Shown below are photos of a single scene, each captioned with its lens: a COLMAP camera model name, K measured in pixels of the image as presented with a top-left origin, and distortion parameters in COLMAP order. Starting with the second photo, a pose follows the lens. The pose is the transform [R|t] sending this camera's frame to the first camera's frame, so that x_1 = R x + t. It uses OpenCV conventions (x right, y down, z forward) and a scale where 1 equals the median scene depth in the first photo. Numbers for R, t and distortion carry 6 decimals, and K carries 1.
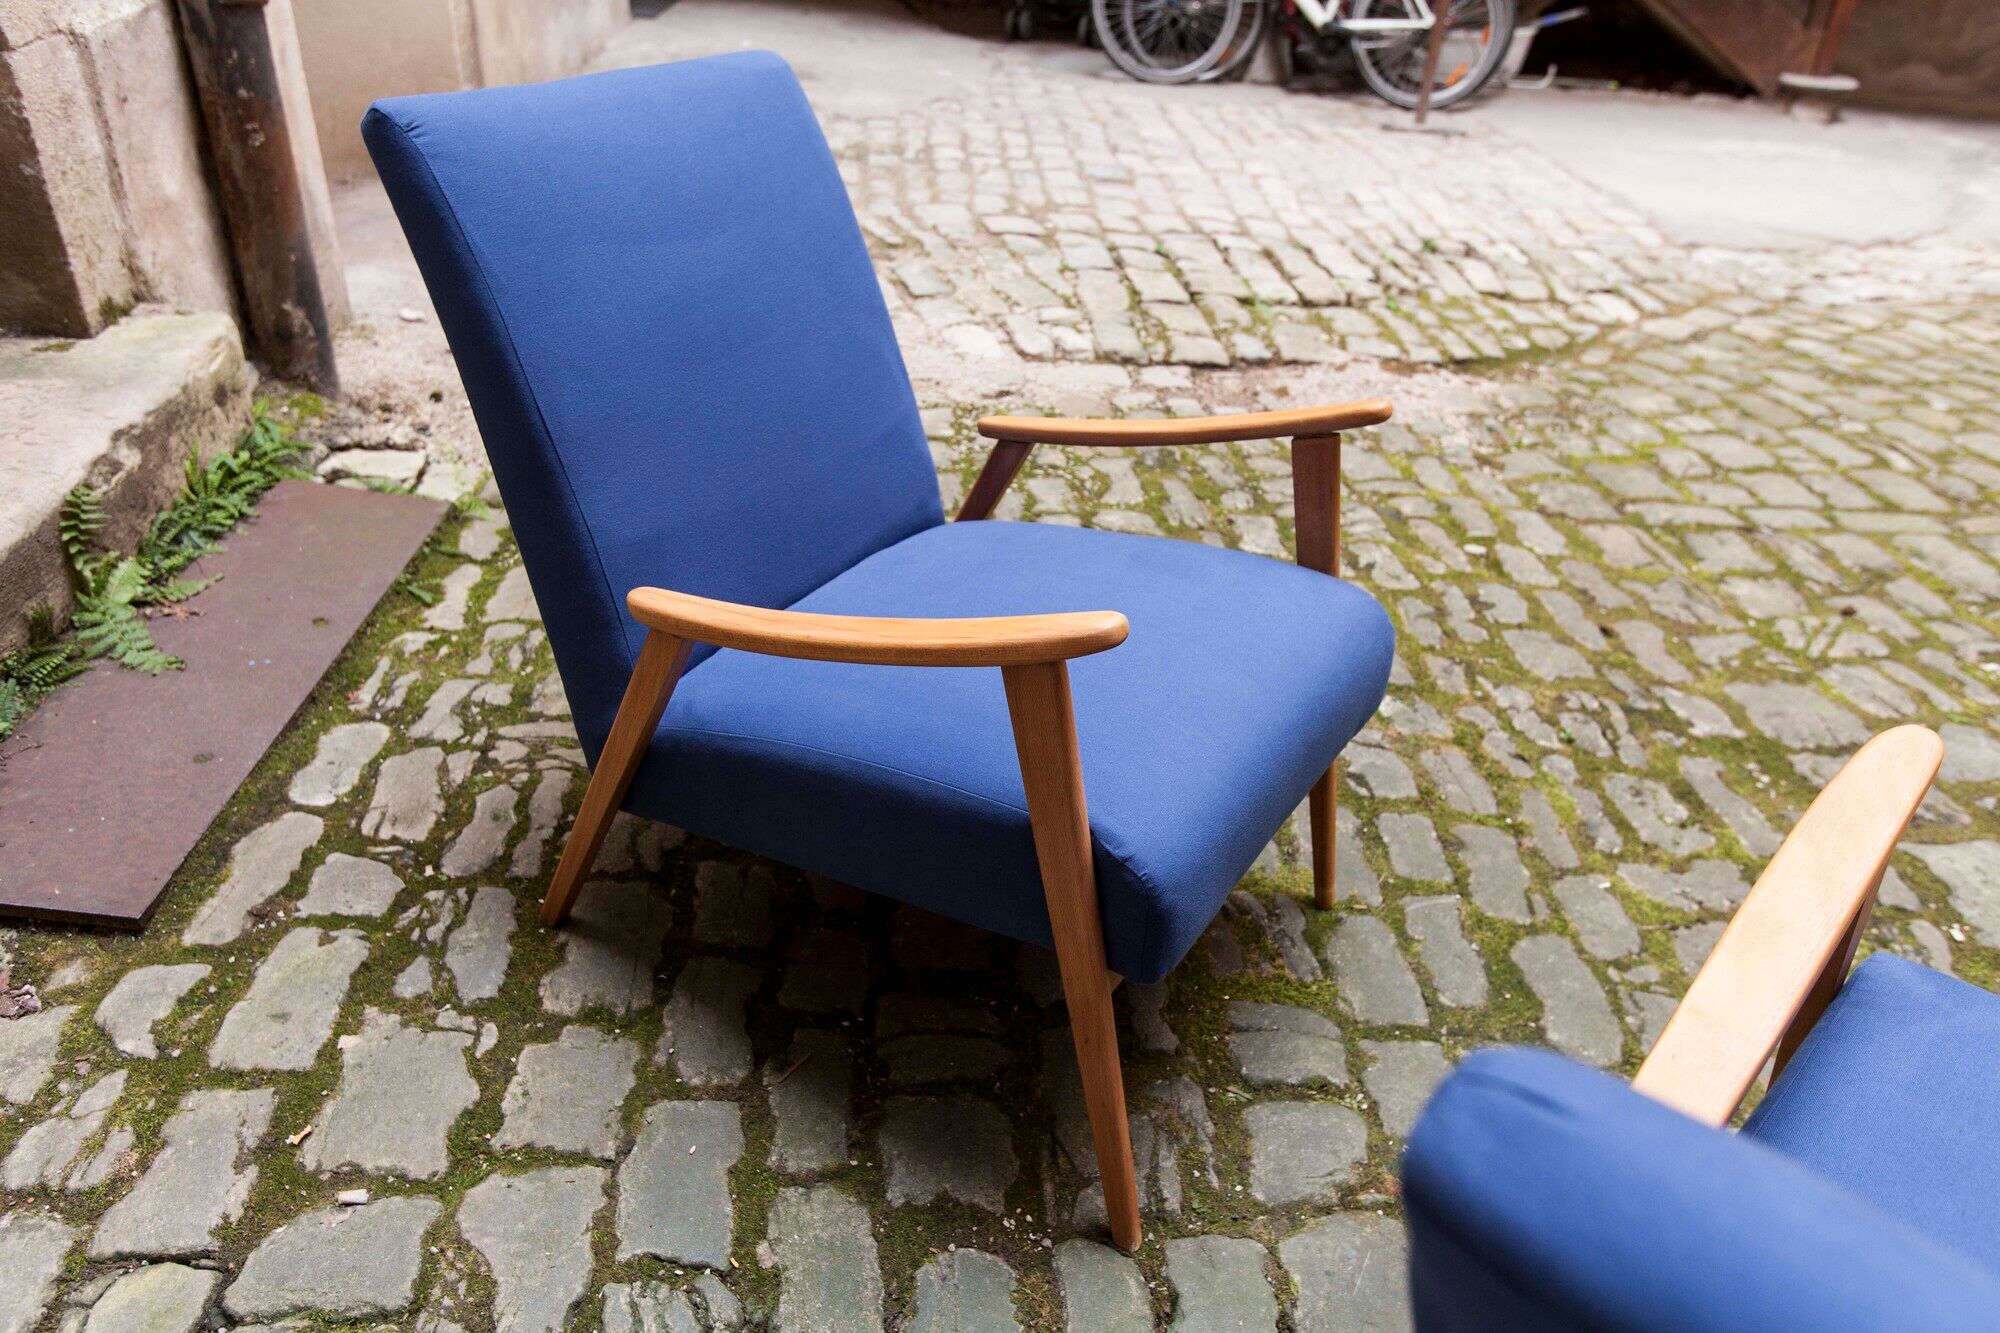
lens RADIAL K [[1428.2, 0, 984.7], [0, 1428.2, 695.4], [0, 0, 1]] dist [-0.001757, 0.001924]
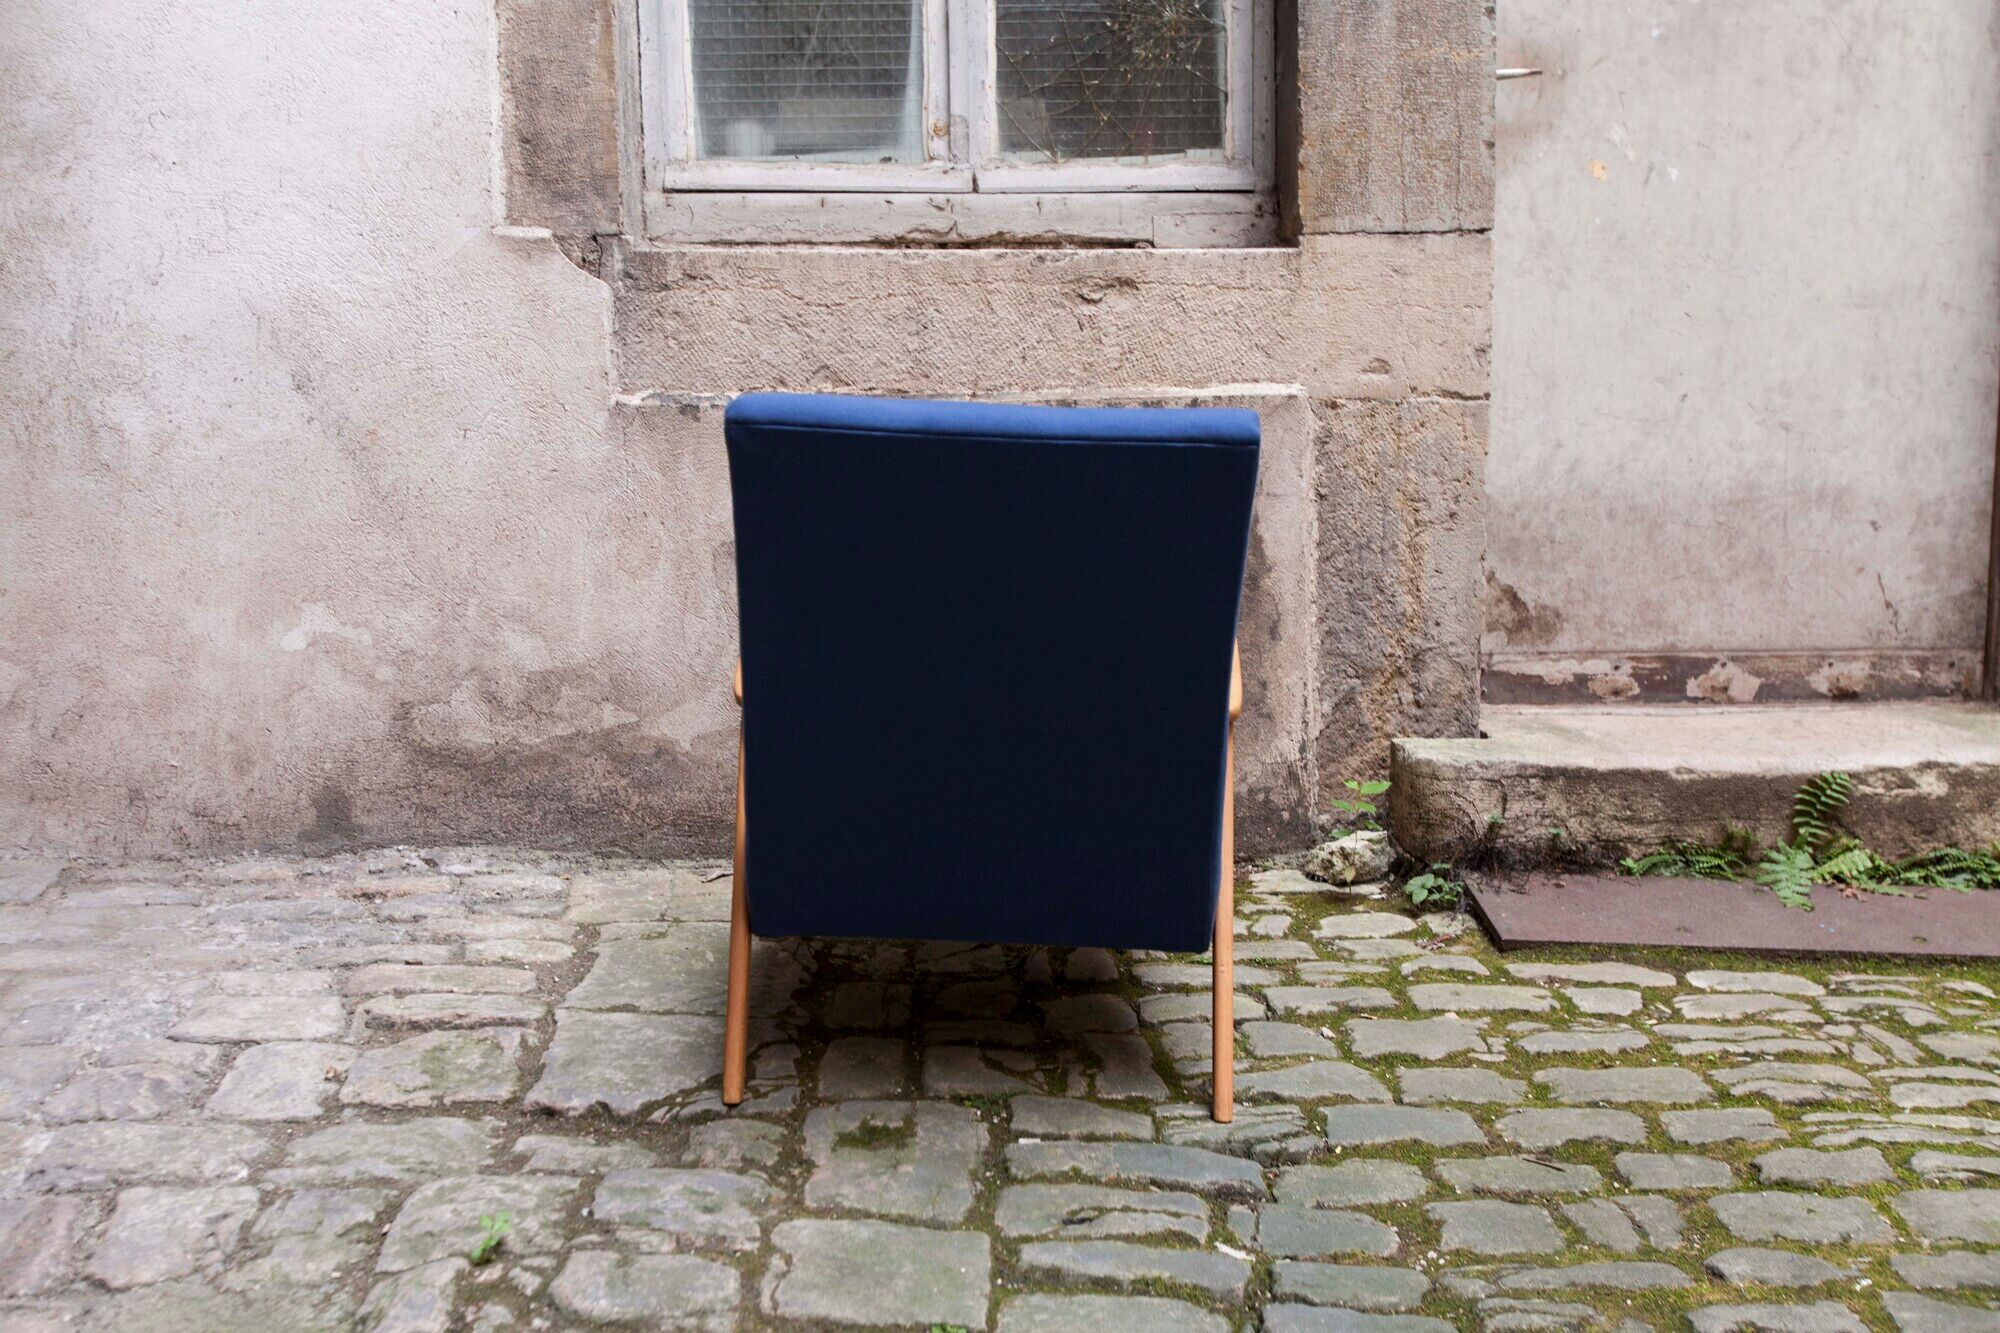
lens RADIAL K [[1924.2, 0, 998.5], [0, 1924.2, 665.9], [0, 0, 1]] dist [-0.003584, 0.000000]
pose [[-0.019400, 0.094164, -0.995368, 1.142294], [-0.535880, 0.839498, 0.089863, 0.019959], [0.844071, 0.535141, 0.034174, 0.311631]]
